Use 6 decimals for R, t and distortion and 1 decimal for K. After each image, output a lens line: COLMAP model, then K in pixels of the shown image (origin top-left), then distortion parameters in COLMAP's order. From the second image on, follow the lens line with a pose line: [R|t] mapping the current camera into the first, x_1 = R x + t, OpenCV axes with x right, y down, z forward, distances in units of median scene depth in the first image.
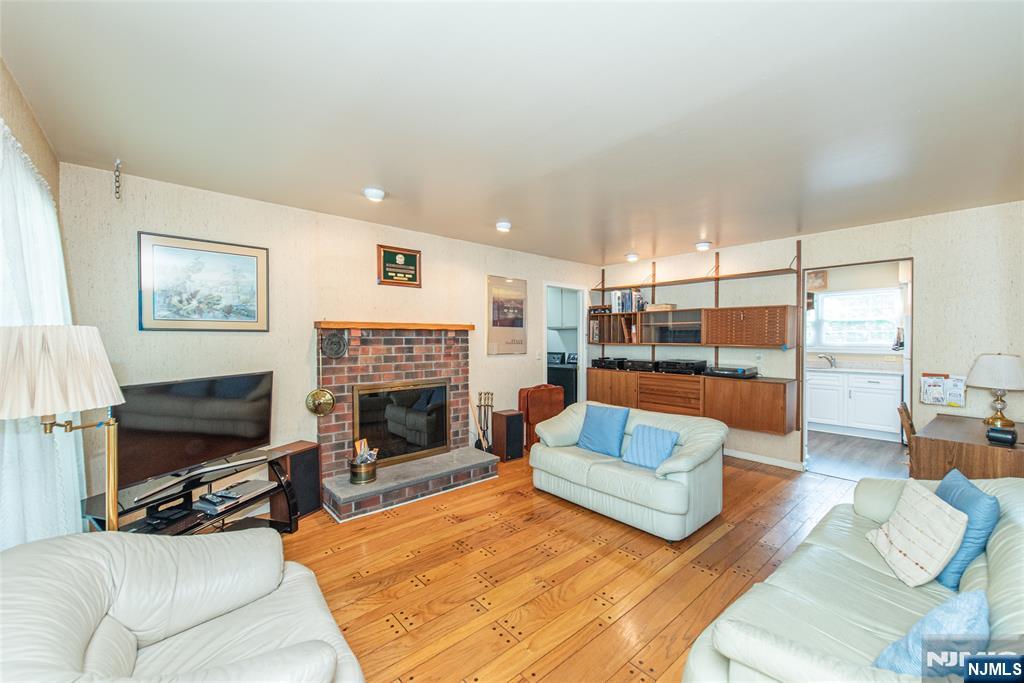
lens RADIAL K [[414.6, 0, 501.3], [0, 414.6, 336.2], [0, 0, 1]] dist [0.001781, -0.000664]
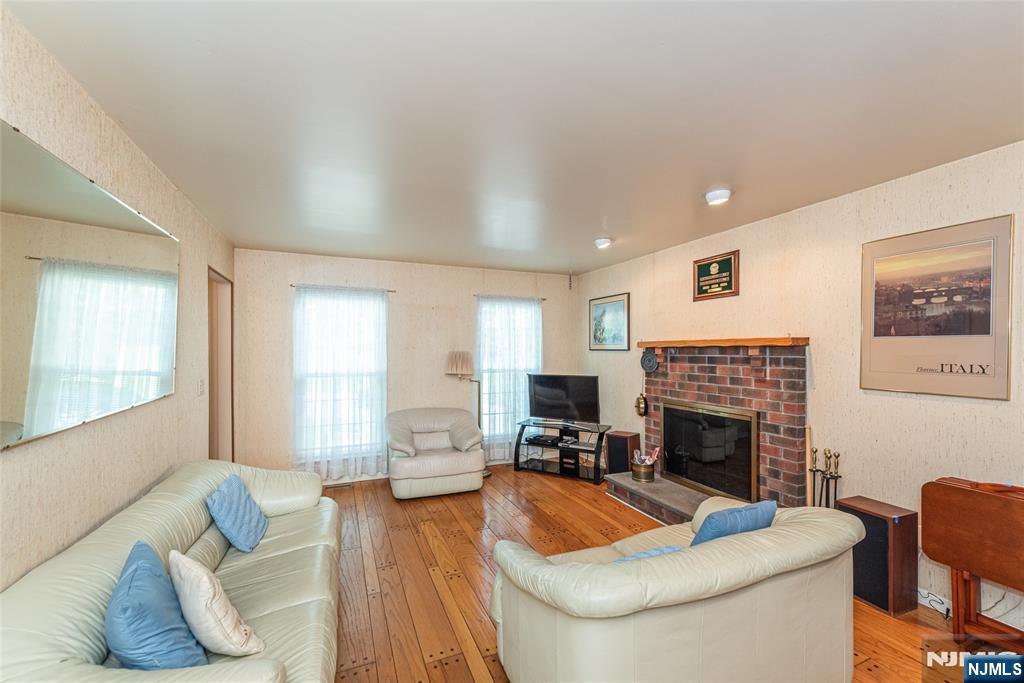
lens RADIAL K [[414.6, 0, 503.5], [0, 414.6, 352.2], [0, 0, 1]] dist [0.001781, -0.000664]
pose [[-0.325962, -0.006774, -0.945359, 0.753562], [-0.009683, 0.999946, -0.003826, 0.003158], [0.945333, 0.007907, -0.326010, 0.863822]]
